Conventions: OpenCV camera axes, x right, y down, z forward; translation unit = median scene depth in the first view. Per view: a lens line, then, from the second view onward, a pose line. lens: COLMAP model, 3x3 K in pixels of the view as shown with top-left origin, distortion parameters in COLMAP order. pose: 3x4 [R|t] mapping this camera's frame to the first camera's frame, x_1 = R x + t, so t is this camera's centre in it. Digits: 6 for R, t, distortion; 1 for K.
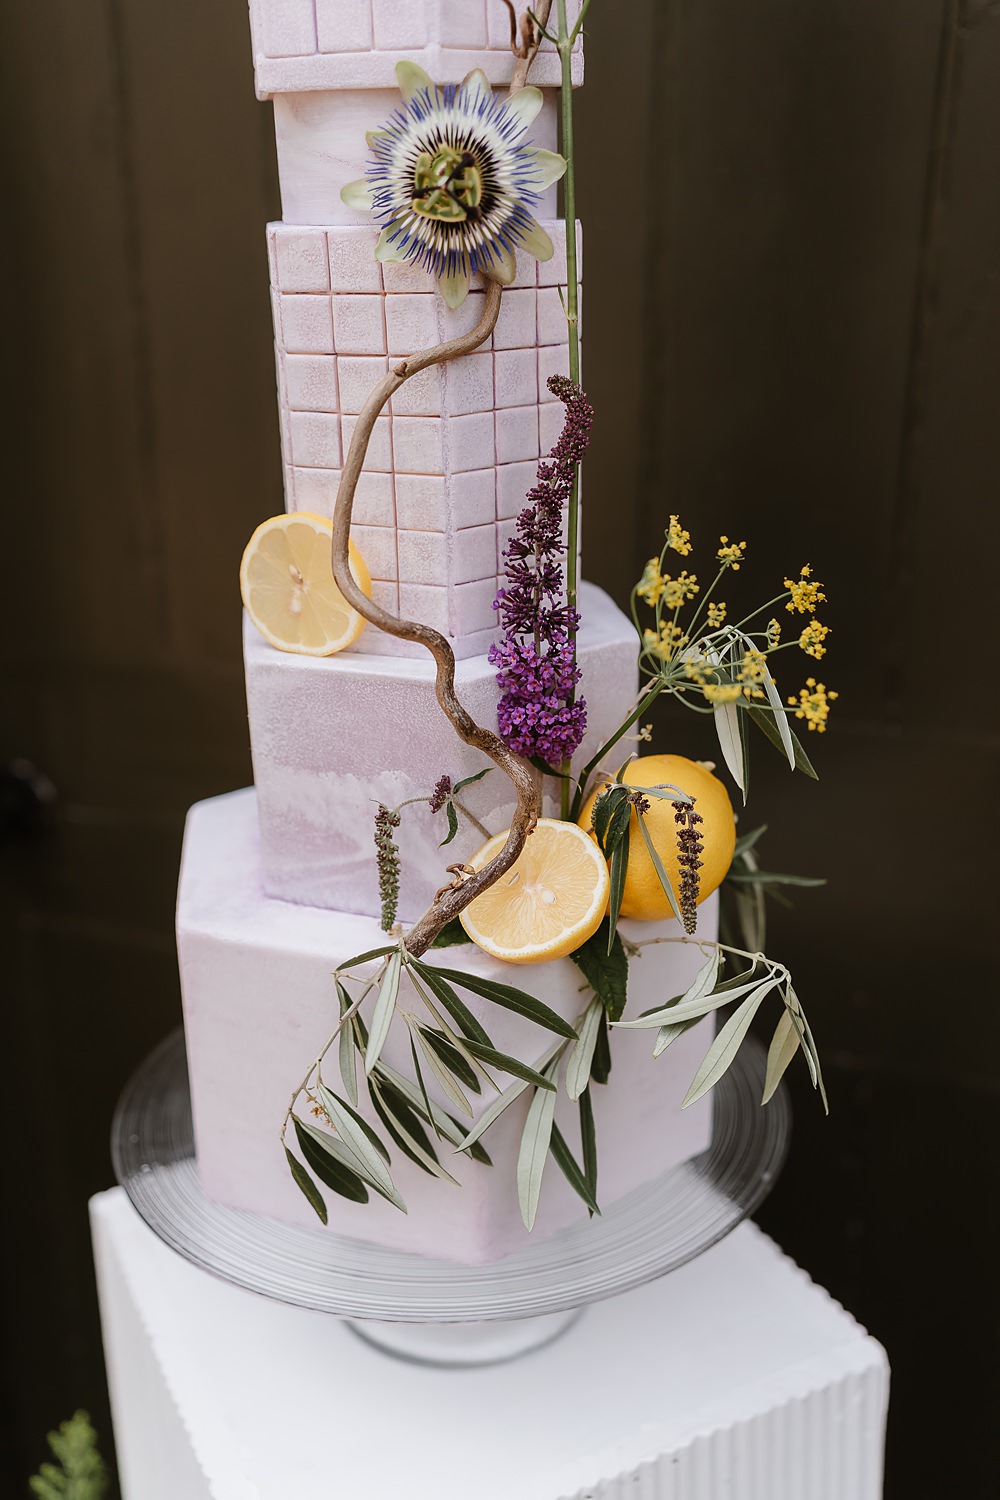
lens RADIAL K [[1456.1, 0, 522.8], [0, 1456.1, 774.1], [0, 0, 1]] dist [0.018052, 0.000000]
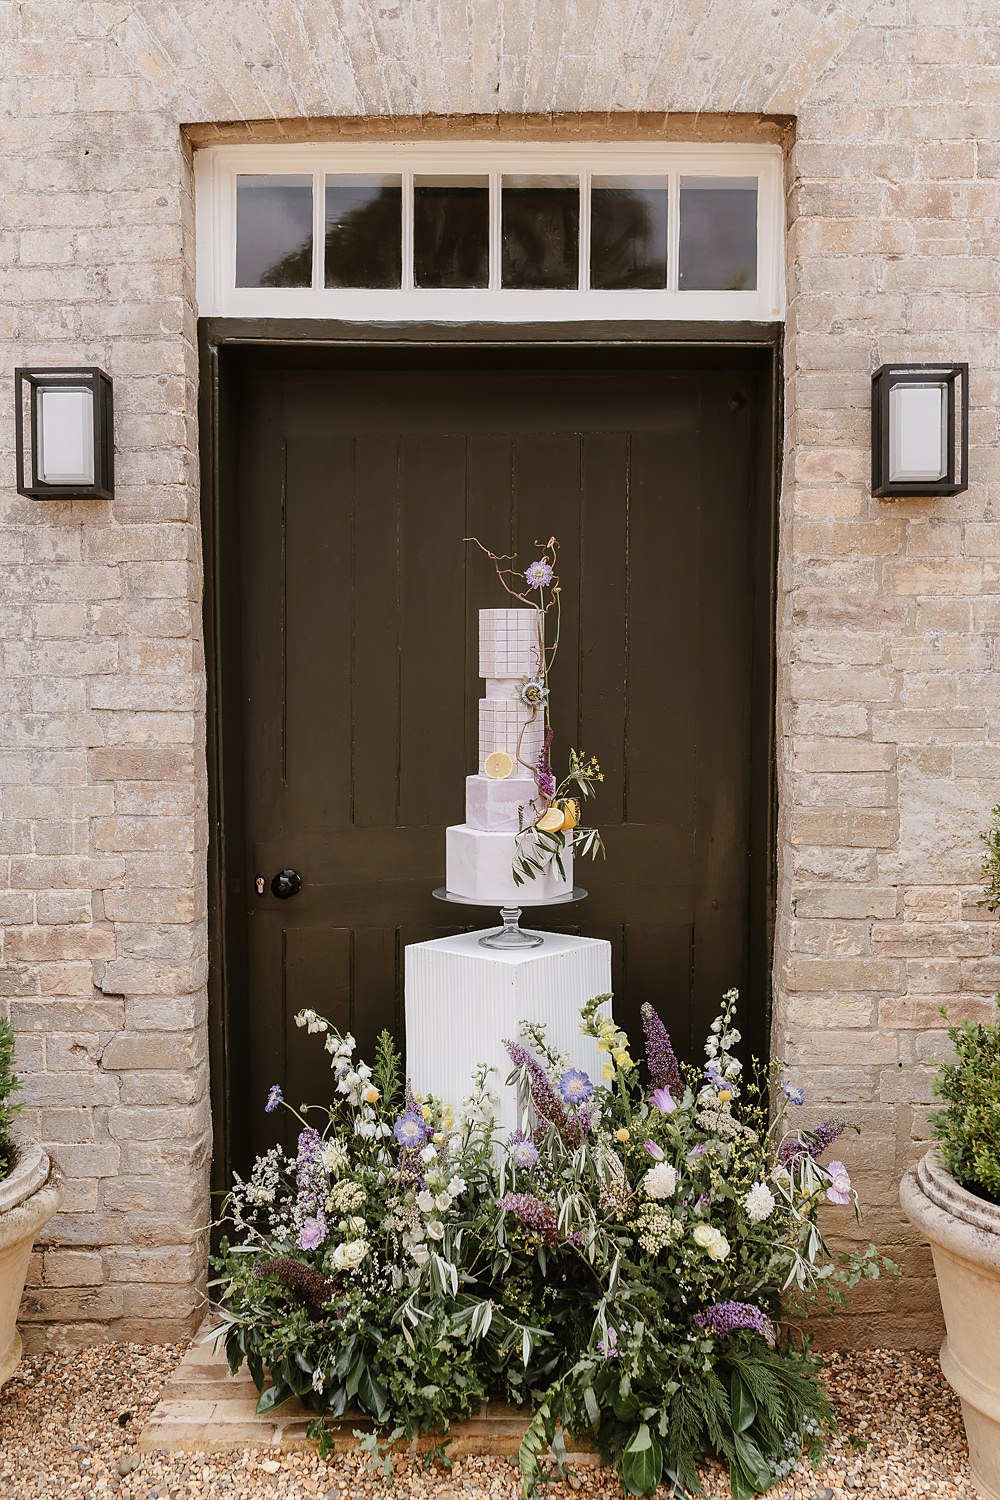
lens RADIAL K [[1456.1, 0, 500.2], [0, 1456.1, 751.5], [0, 0, 1]] dist [0.018052, 0.000000]
pose [[0.924574, -0.005298, 0.380965, -2.176598], [0.118564, 0.954257, -0.274473, 1.278329], [-0.362085, 0.298939, 0.882910, -3.678757]]
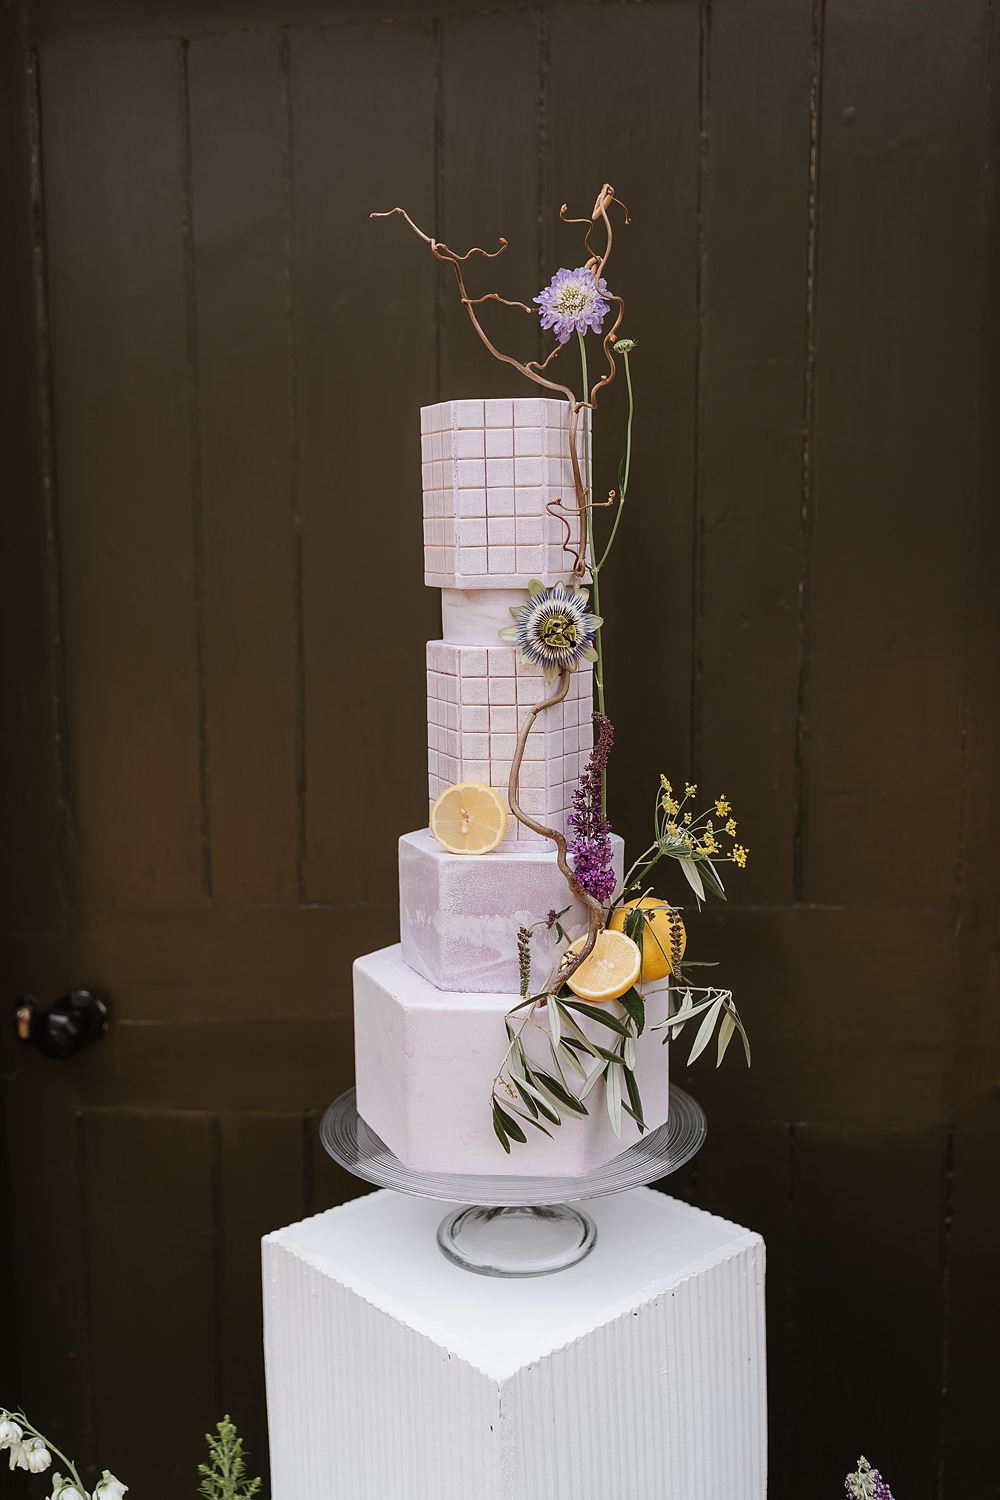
lens RADIAL K [[1456.1, 0, 496.2], [0, 1456.1, 744.6], [0, 0, 1]] dist [0.018052, 0.000000]
pose [[0.959868, -0.029668, 0.278877, -0.678941], [0.093489, 0.971361, -0.218444, 0.210813], [-0.264409, 0.235750, 0.935152, -0.889860]]
